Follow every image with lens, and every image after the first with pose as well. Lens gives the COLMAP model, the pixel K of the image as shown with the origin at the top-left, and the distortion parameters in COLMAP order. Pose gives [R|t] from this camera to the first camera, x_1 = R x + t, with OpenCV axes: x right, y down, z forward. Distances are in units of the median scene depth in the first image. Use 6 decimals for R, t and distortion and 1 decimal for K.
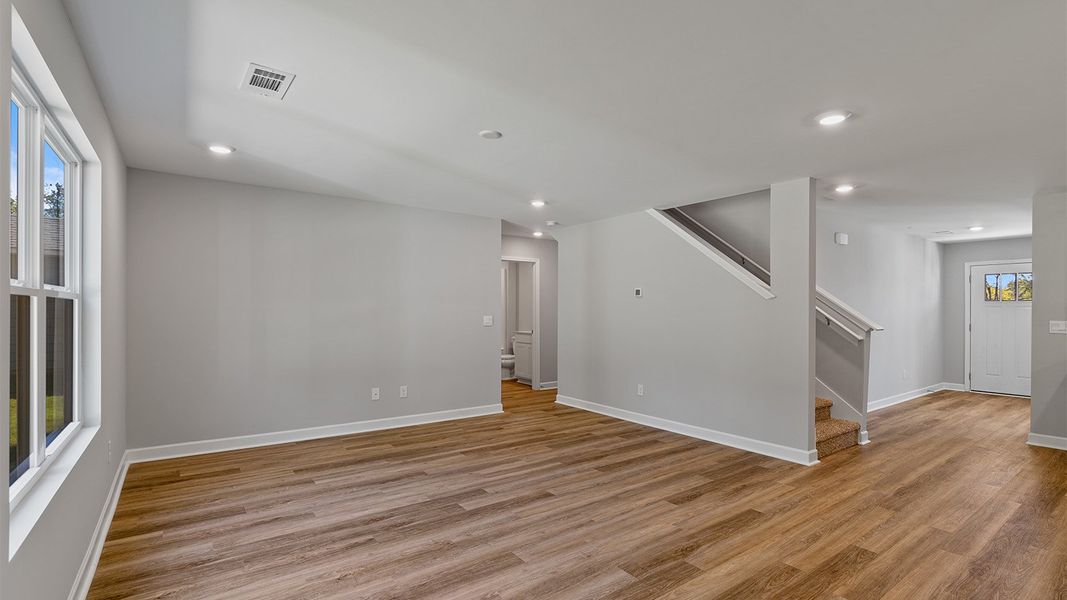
lens RADIAL K [[486.1, 0, 540.1], [0, 486.1, 310.4], [0, 0, 1]] dist [-0.006973, 0.000608]
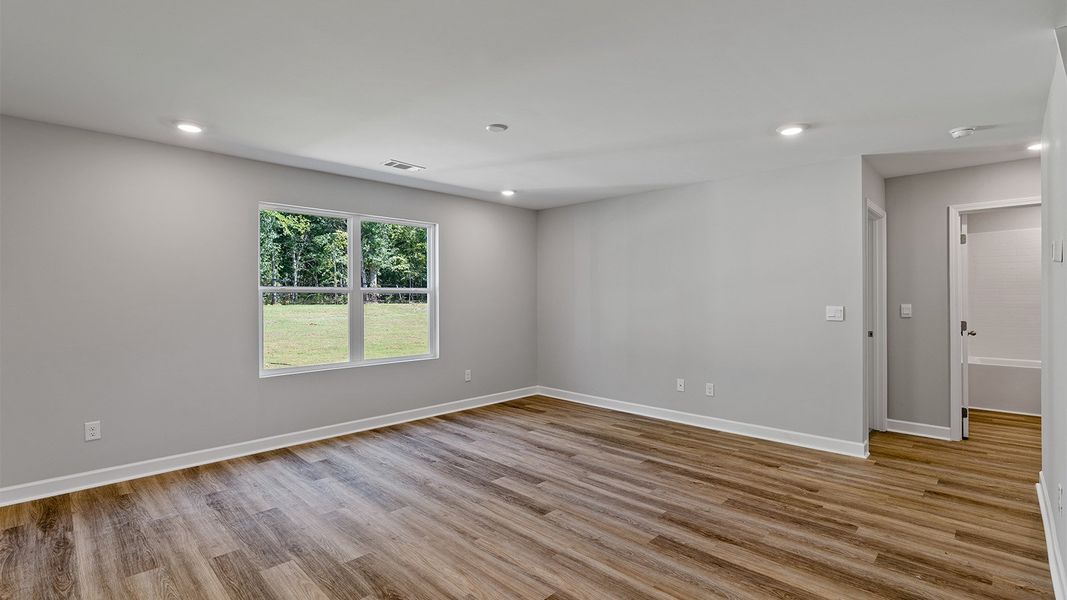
lens RADIAL K [[486.1, 0, 535.3], [0, 486.1, 300.1], [0, 0, 1]] dist [-0.006973, 0.000608]
pose [[0.154323, -0.000796, -0.988020, 0.796376], [0.001551, 0.999999, -0.000563, 0.003559], [0.988019, -0.001446, 0.154324, 0.783739]]
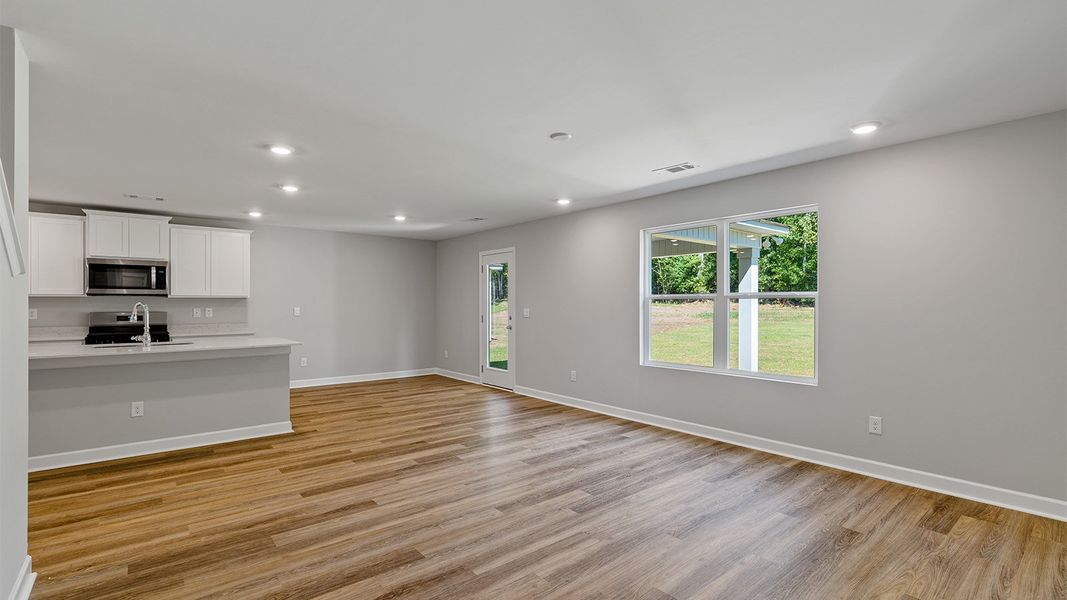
lens RADIAL K [[486.1, 0, 527.4], [0, 486.1, 297.9], [0, 0, 1]] dist [-0.006973, 0.000608]
pose [[-0.999447, -0.007283, -0.032444, 0.001399], [-0.006953, 0.999923, -0.010292, -0.001538], [0.032517, -0.010060, -0.999421, 1.749319]]
